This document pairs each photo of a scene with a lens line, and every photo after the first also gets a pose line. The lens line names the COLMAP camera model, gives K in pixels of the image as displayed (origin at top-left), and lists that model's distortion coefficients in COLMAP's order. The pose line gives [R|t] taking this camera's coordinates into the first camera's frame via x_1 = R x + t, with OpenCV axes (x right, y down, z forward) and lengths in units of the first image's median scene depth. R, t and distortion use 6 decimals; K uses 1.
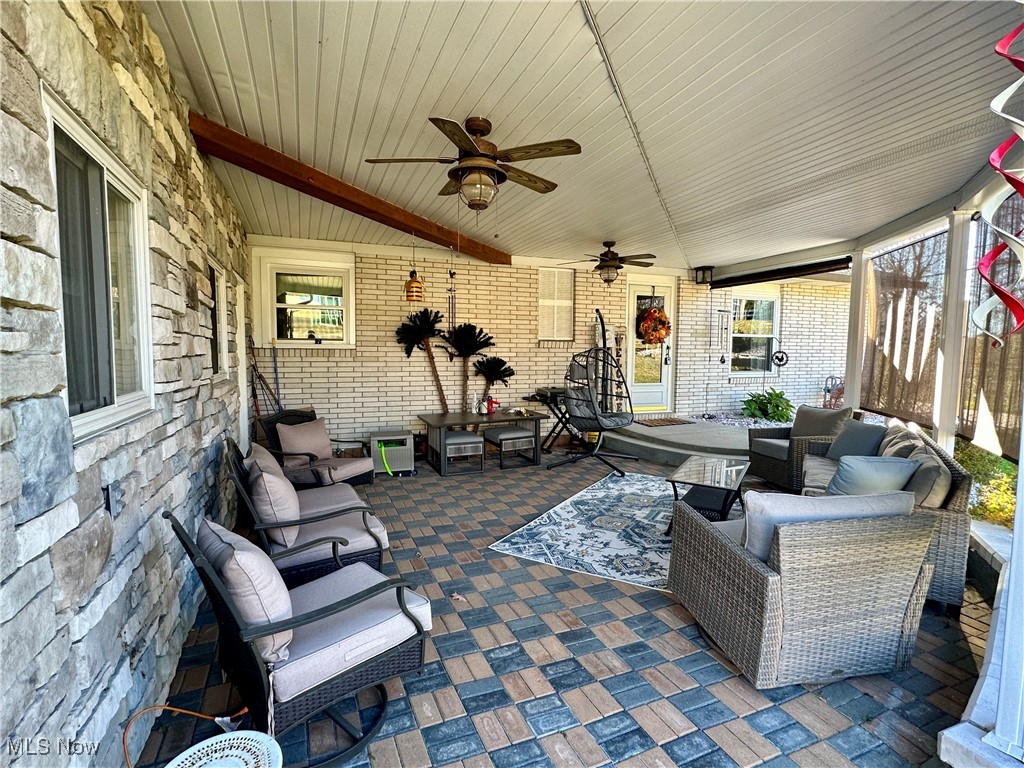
lens RADIAL K [[509.7, 0, 510.2], [0, 509.7, 388.4], [0, 0, 1]] dist [-0.002298, -0.000334]
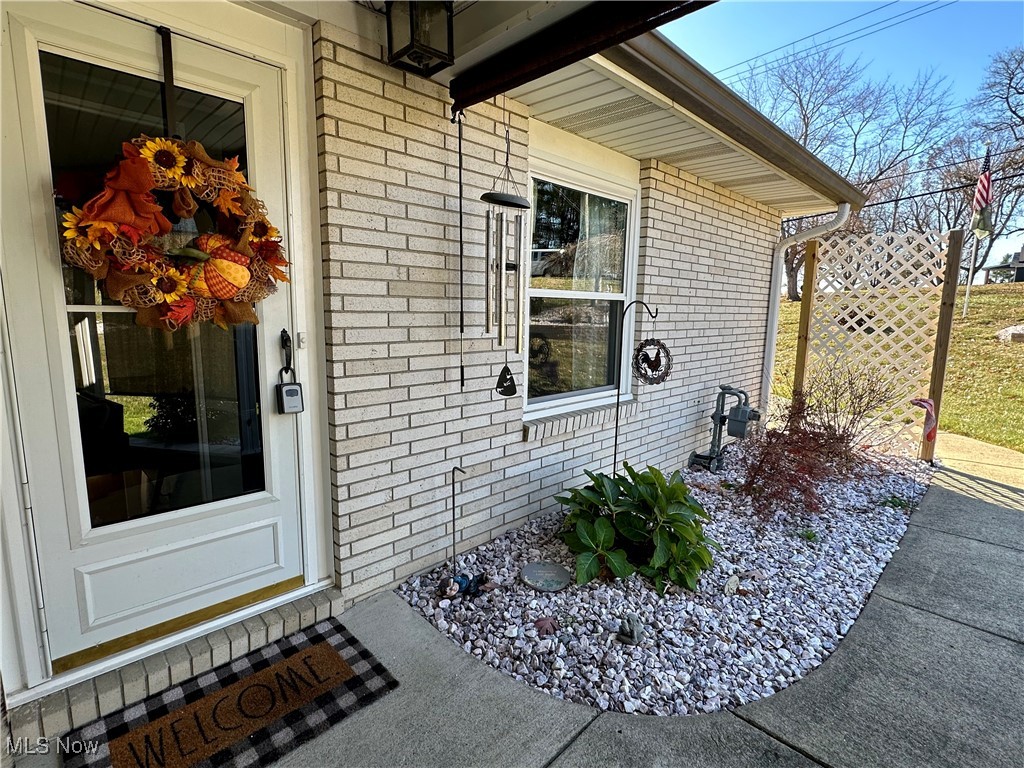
lens RADIAL K [[509.7, 0, 511.9], [0, 509.7, 383.9], [0, 0, 1]] dist [-0.002298, -0.000334]
pose [[0.920106, -0.050171, 0.388443, 0.311940], [0.020144, 0.996511, 0.080994, -0.076873], [-0.391151, -0.066699, 0.917906, 0.739982]]
